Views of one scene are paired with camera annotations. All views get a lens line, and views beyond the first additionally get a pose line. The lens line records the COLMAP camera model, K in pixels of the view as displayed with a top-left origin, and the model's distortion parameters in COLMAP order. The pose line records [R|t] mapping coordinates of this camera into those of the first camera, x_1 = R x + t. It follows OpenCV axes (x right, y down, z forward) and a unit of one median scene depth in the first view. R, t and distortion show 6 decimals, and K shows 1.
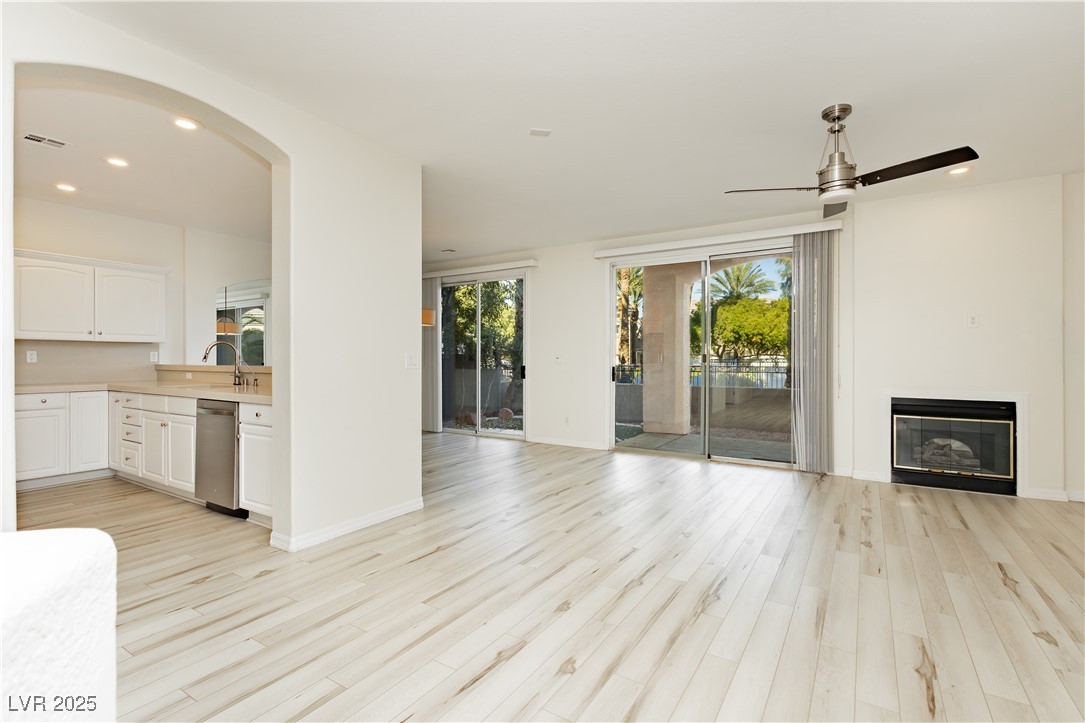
lens RADIAL K [[504.2, 0, 541.3], [0, 504.2, 359.7], [0, 0, 1]] dist [0.001477, 0.000384]
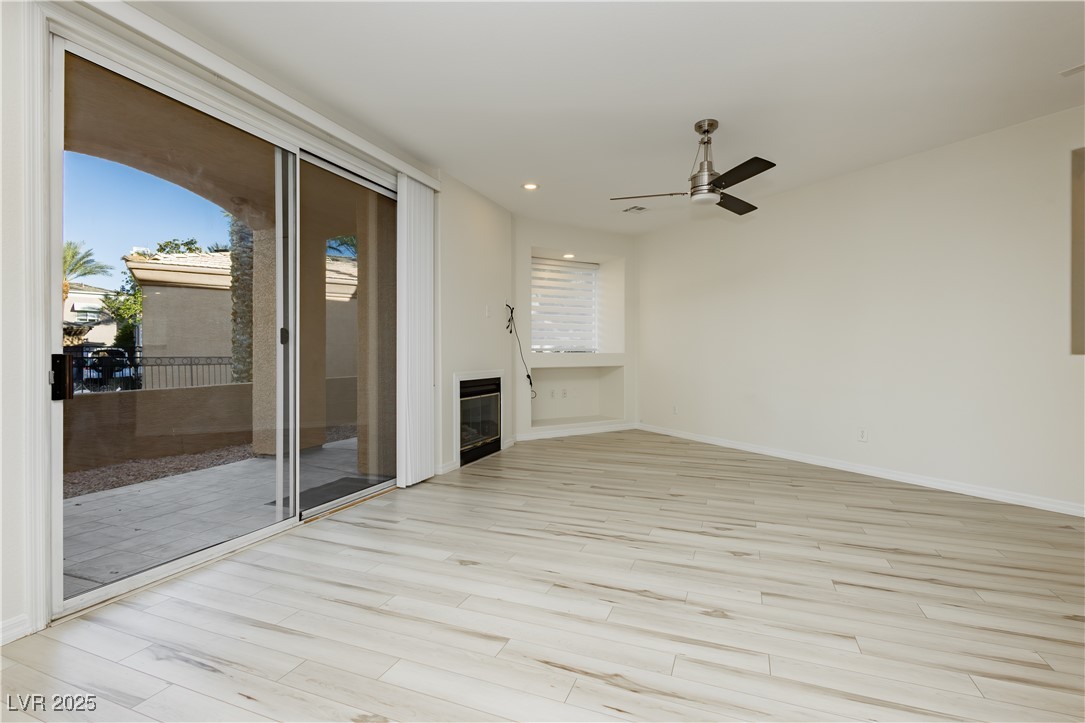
lens RADIAL K [[503.2, 0, 546.2], [0, 503.2, 352.2], [0, 0, 1]] dist [0.003503, 0.000023]
pose [[-0.199065, -0.000249, 0.979986, -0.328077], [0.000477, 1.000000, 0.000351, 0.019236], [-0.979986, 0.000538, -0.199065, 1.102758]]
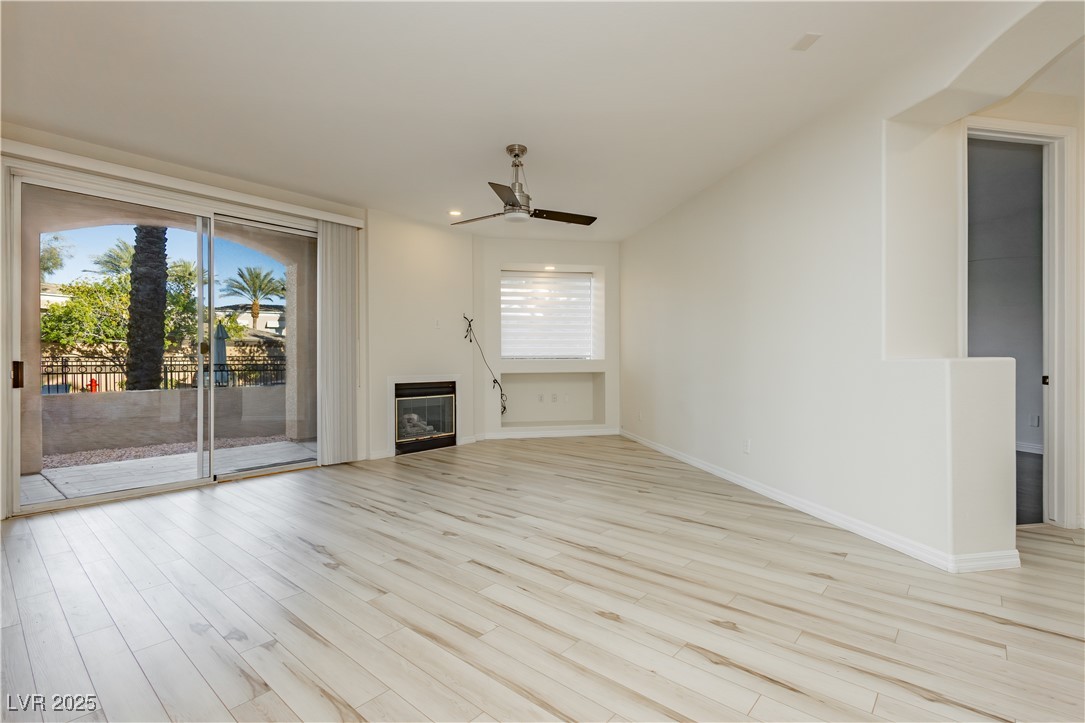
lens RADIAL K [[504.2, 0, 541.3], [0, 504.2, 359.7], [0, 0, 1]] dist [0.001477, 0.000384]
pose [[0.142547, -0.000440, 0.989788, -0.450502], [0.005268, 0.999986, -0.000315, 0.022912], [-0.989774, 0.005259, 0.142547, 0.529144]]
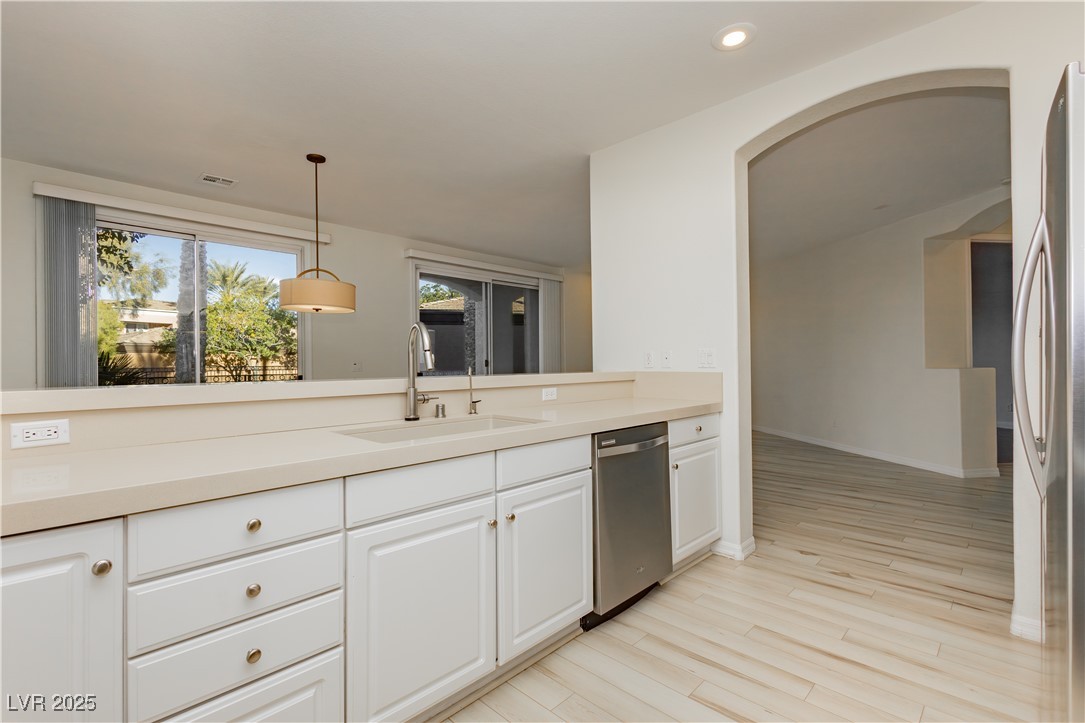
lens RADIAL K [[498.6, 0, 542.5], [0, 498.6, 361.5], [0, 0, 1]] dist [-0.000911, 0.000091]
pose [[0.196748, 0.001986, 0.980452, -1.077071], [0.013113, 0.999903, -0.004656, 0.001070], [-0.980366, 0.013773, 0.196703, 0.838088]]
